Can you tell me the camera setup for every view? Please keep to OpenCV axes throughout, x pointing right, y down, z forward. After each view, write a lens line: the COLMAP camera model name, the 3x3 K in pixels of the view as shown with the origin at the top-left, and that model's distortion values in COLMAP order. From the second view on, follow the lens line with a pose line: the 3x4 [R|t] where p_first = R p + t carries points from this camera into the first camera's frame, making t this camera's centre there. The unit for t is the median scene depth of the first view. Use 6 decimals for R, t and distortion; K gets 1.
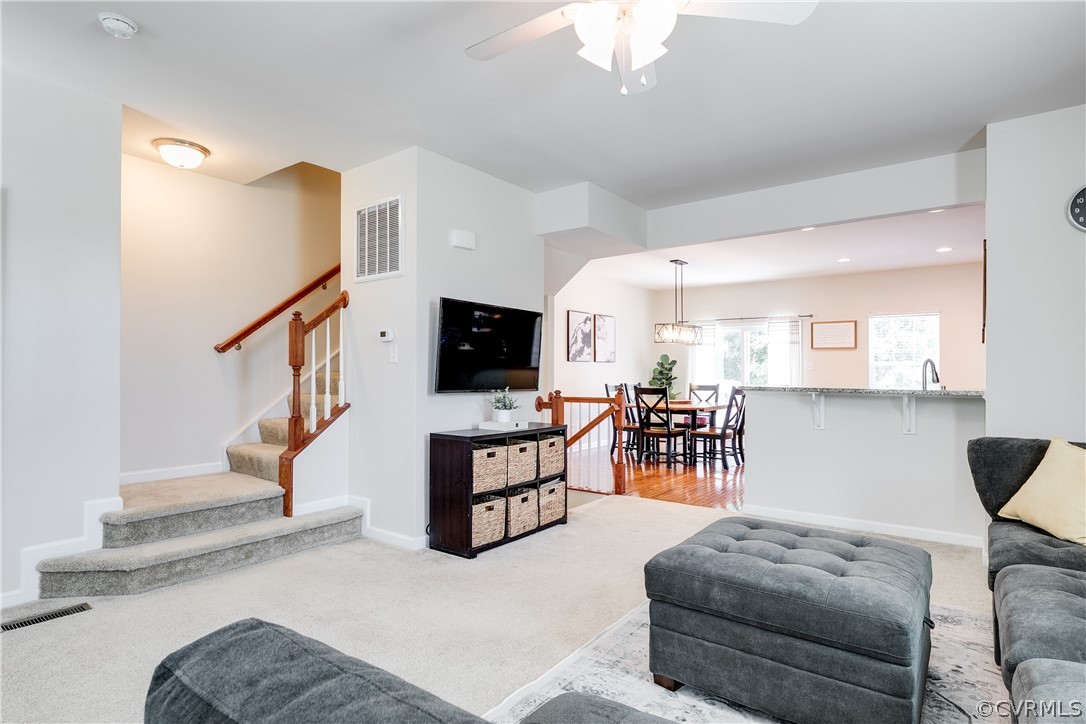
lens RADIAL K [[556.4, 0, 543.0], [0, 556.4, 362.0], [0, 0, 1]] dist [-0.000604, -0.000013]
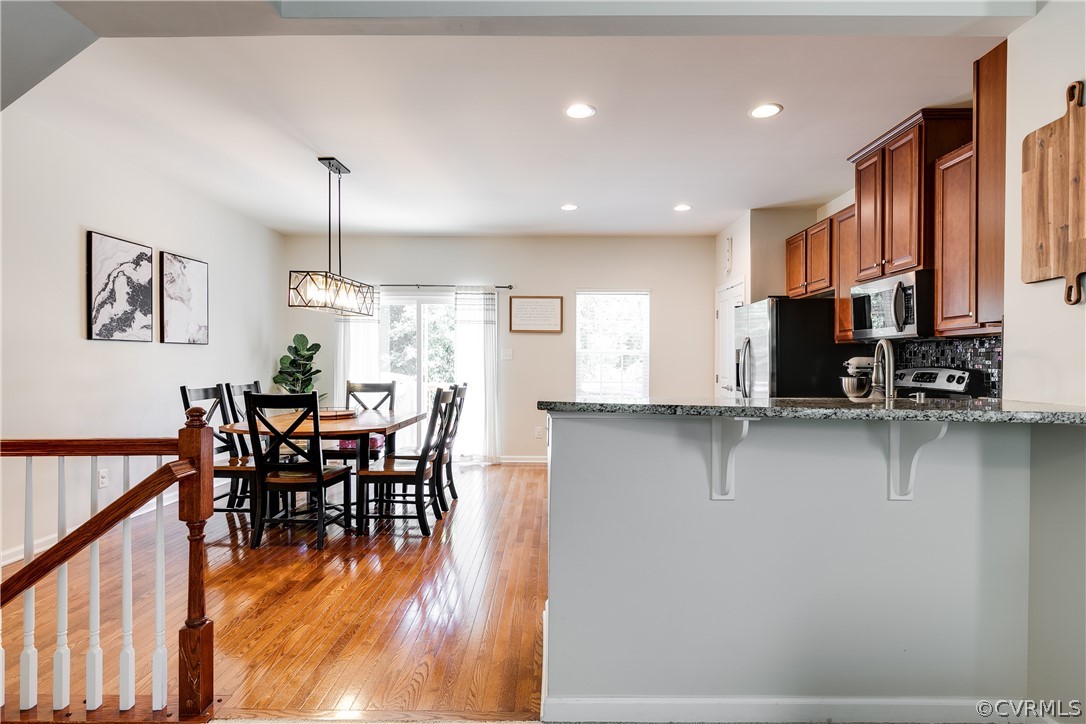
lens RADIAL K [[571.8, 0, 543.0], [0, 571.8, 362.0], [0, 0, 1]] dist [0.002088, -0.000033]
pose [[0.803372, 0.000525, 0.595477, 0.064059], [-0.012259, 0.999802, 0.015657, 0.005276], [-0.595351, -0.019878, 0.803220, 0.375767]]
